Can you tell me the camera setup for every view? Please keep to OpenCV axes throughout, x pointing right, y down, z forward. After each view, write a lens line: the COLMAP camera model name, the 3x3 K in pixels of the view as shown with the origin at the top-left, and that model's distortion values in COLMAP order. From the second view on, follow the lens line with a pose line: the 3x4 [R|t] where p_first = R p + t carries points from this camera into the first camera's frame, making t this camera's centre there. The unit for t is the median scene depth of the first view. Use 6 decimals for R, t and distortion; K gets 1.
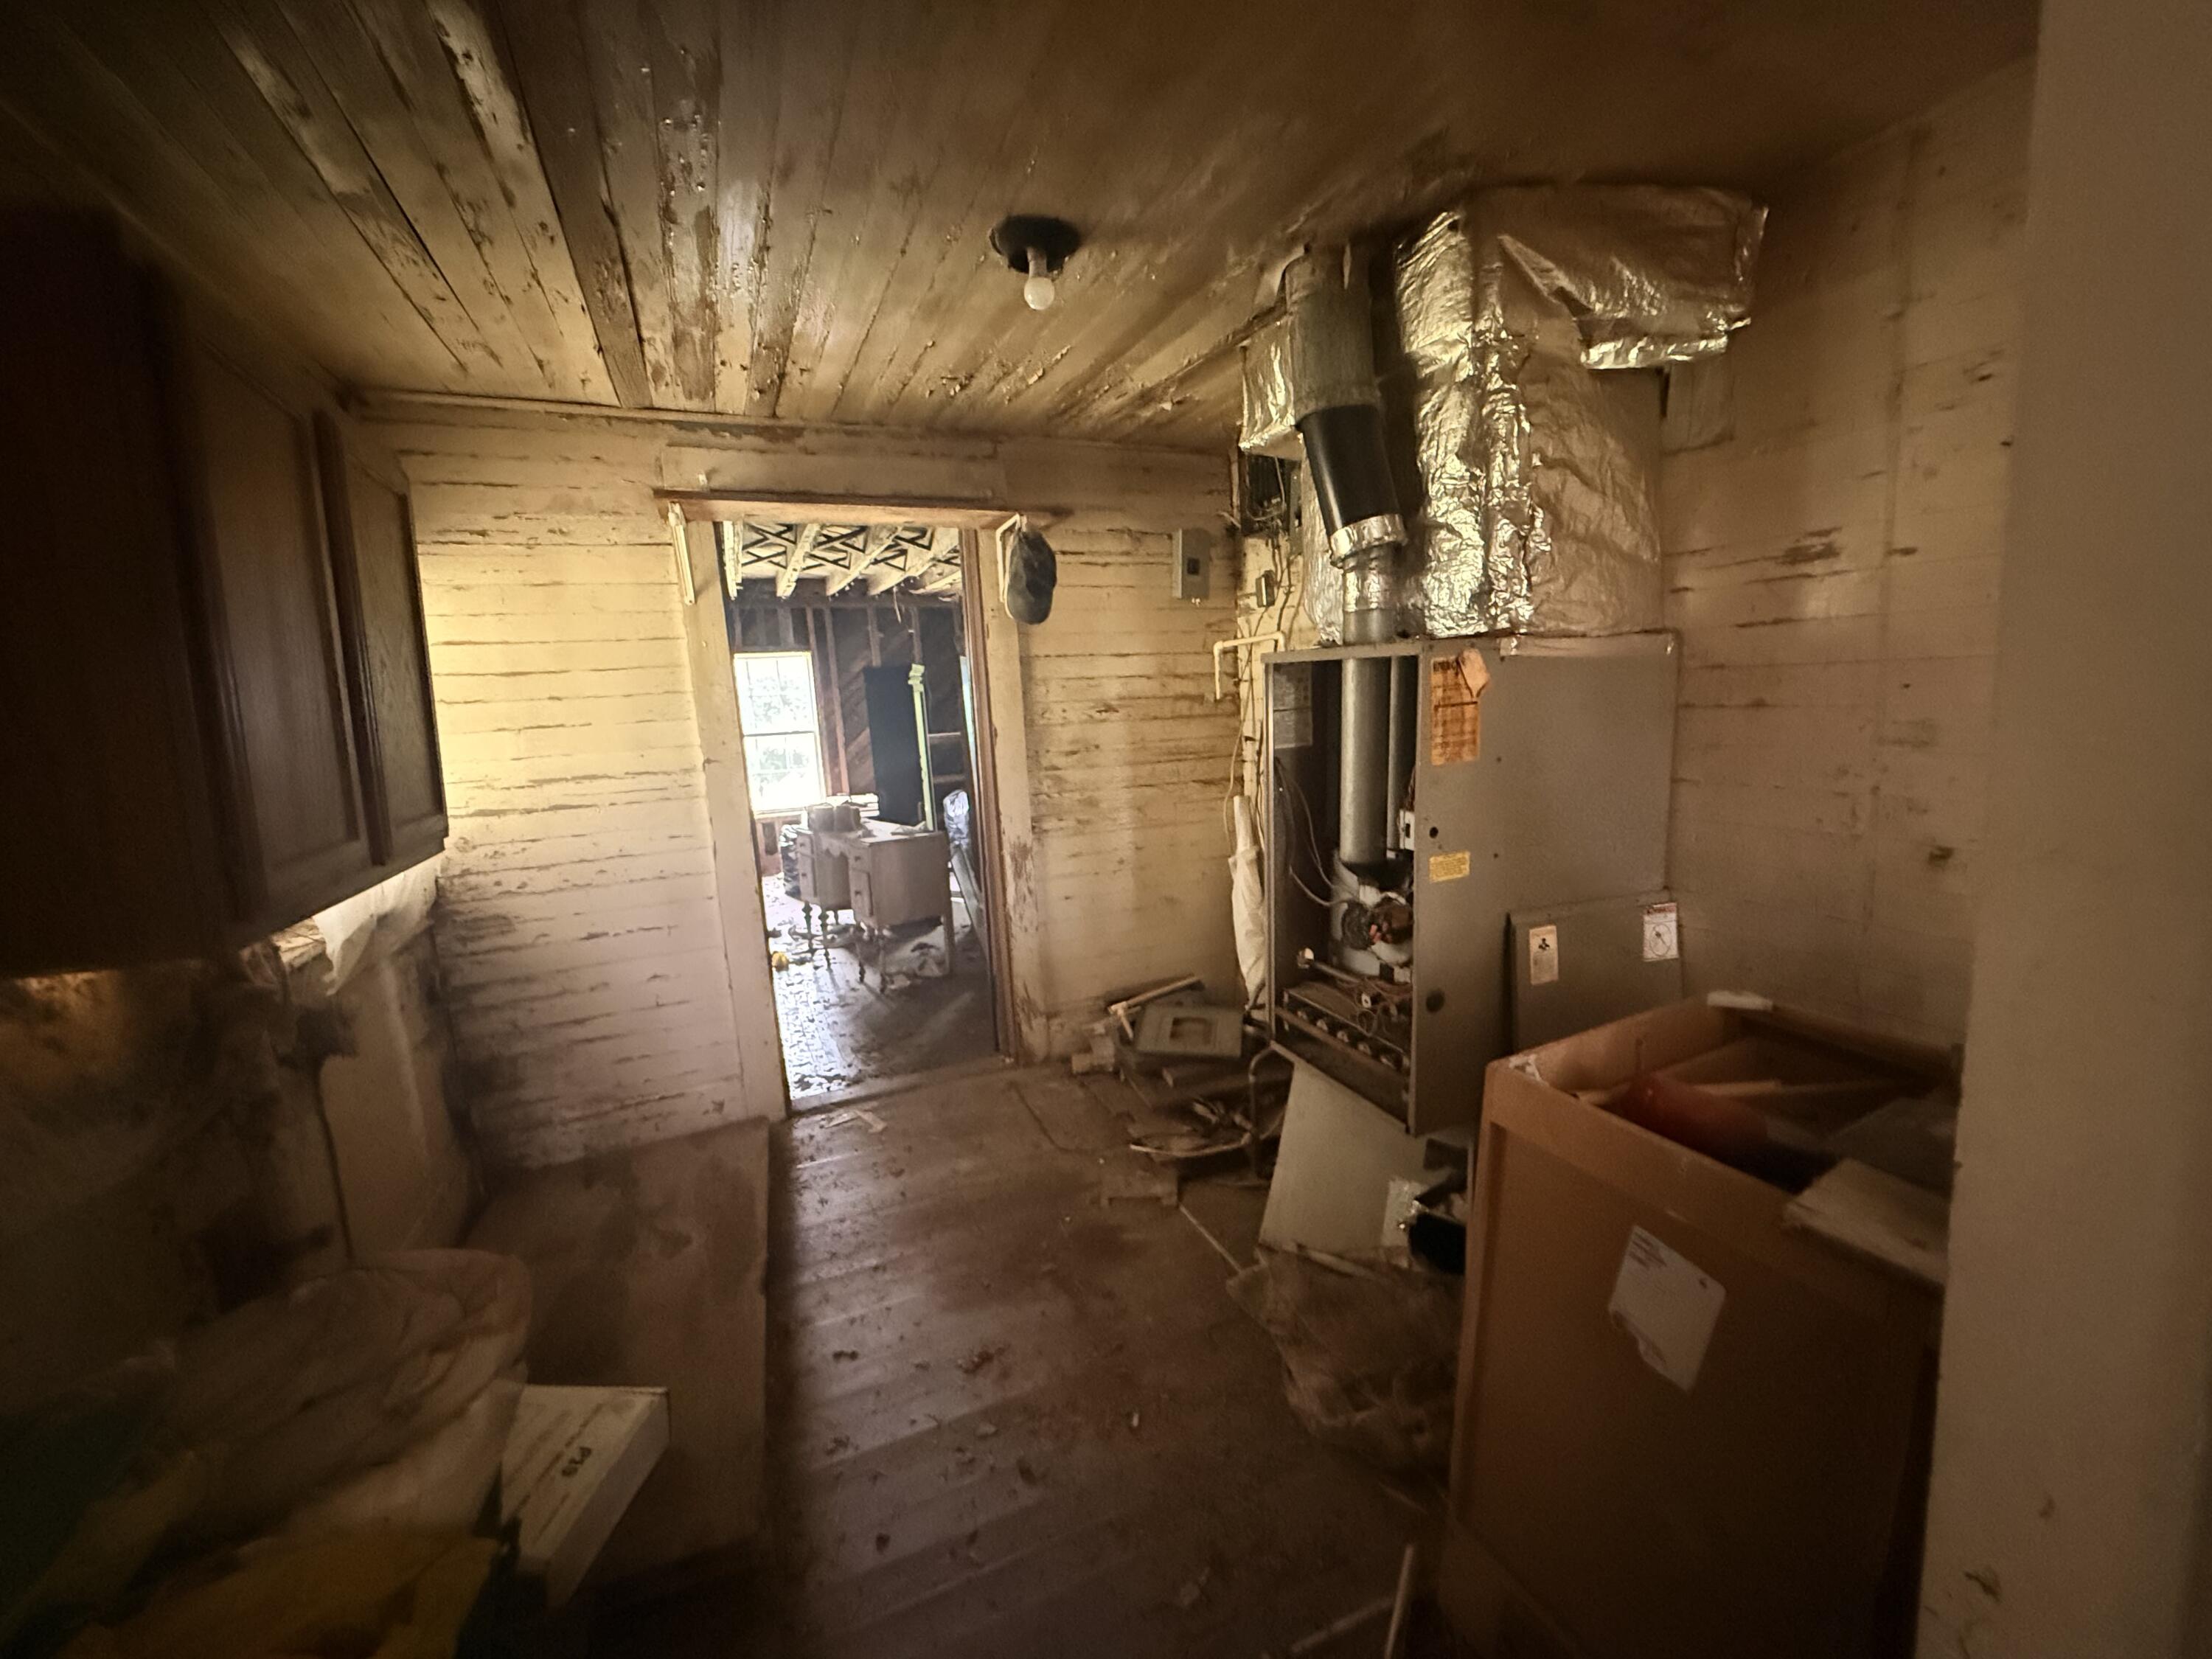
lens RADIAL K [[884.3, 0, 1098.1], [0, 884.3, 831.9], [0, 0, 1]] dist [0.001610, 0.000132]
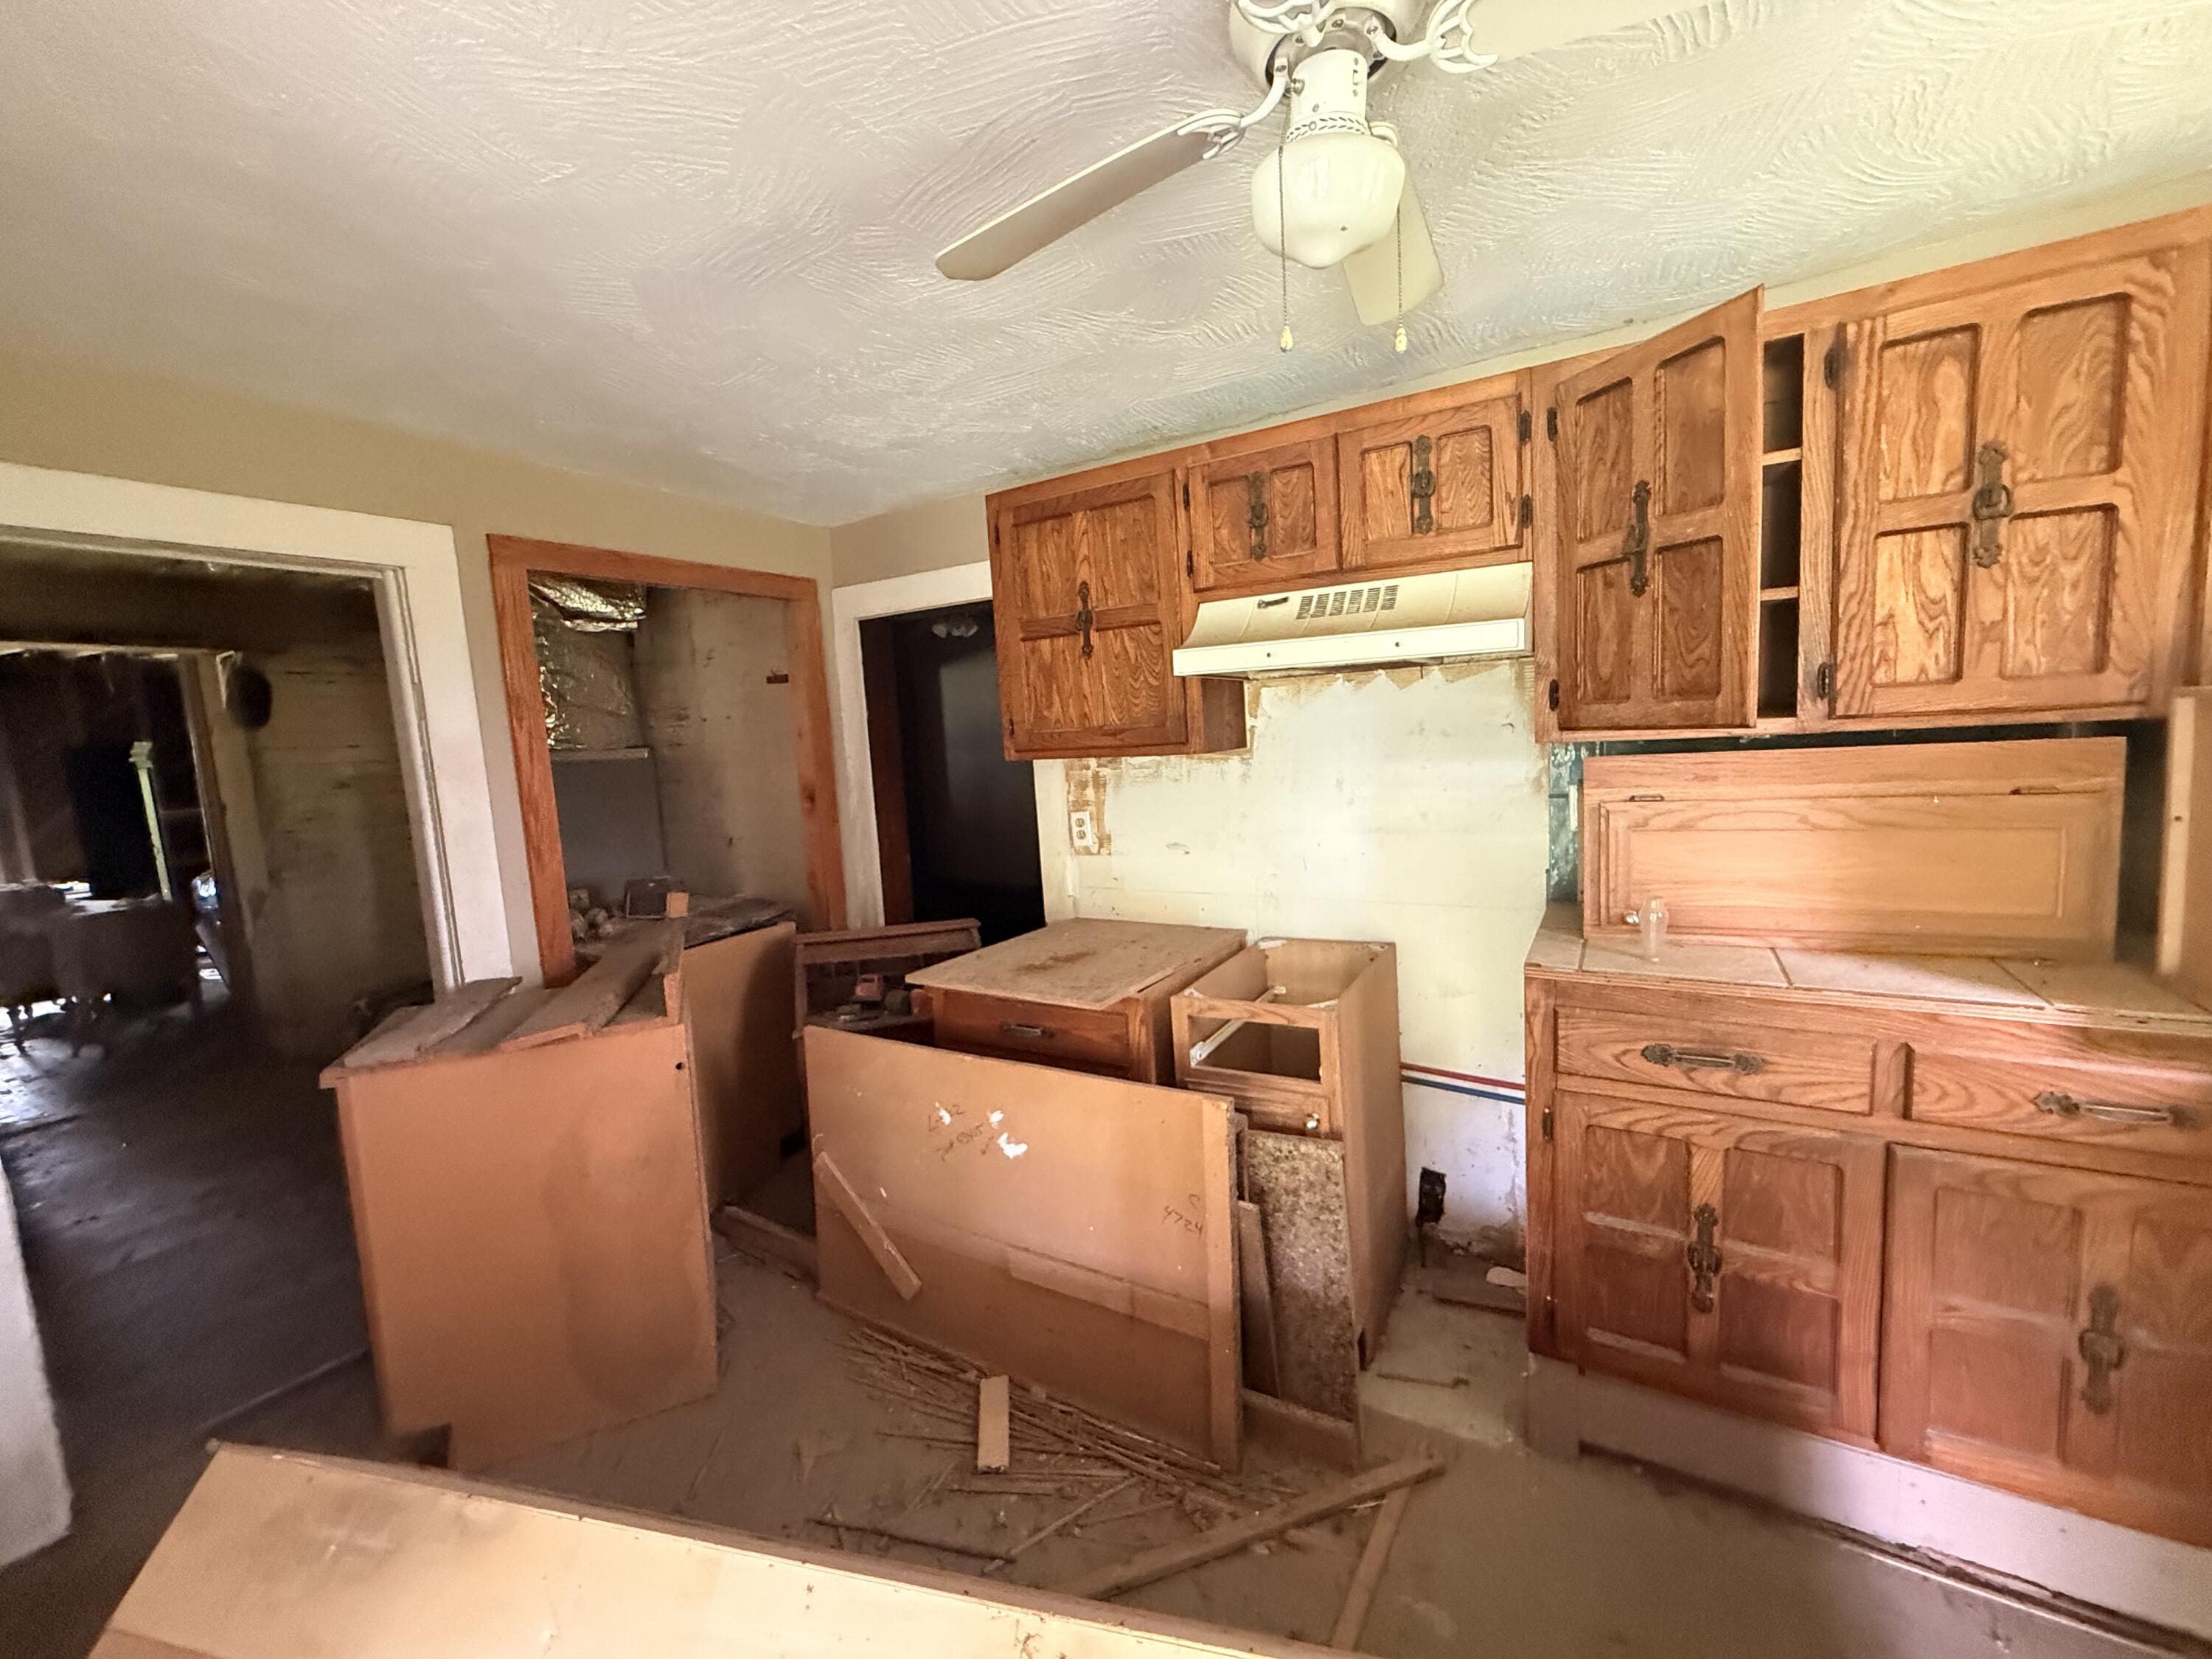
lens RADIAL K [[884.3, 0, 1098.1], [0, 884.3, 831.9], [0, 0, 1]] dist [0.001610, 0.000132]
pose [[0.816301, -0.051971, 0.575284, 0.158943], [0.091836, 0.994953, -0.040428, 0.084319], [-0.570280, 0.085834, 0.816954, -0.699223]]
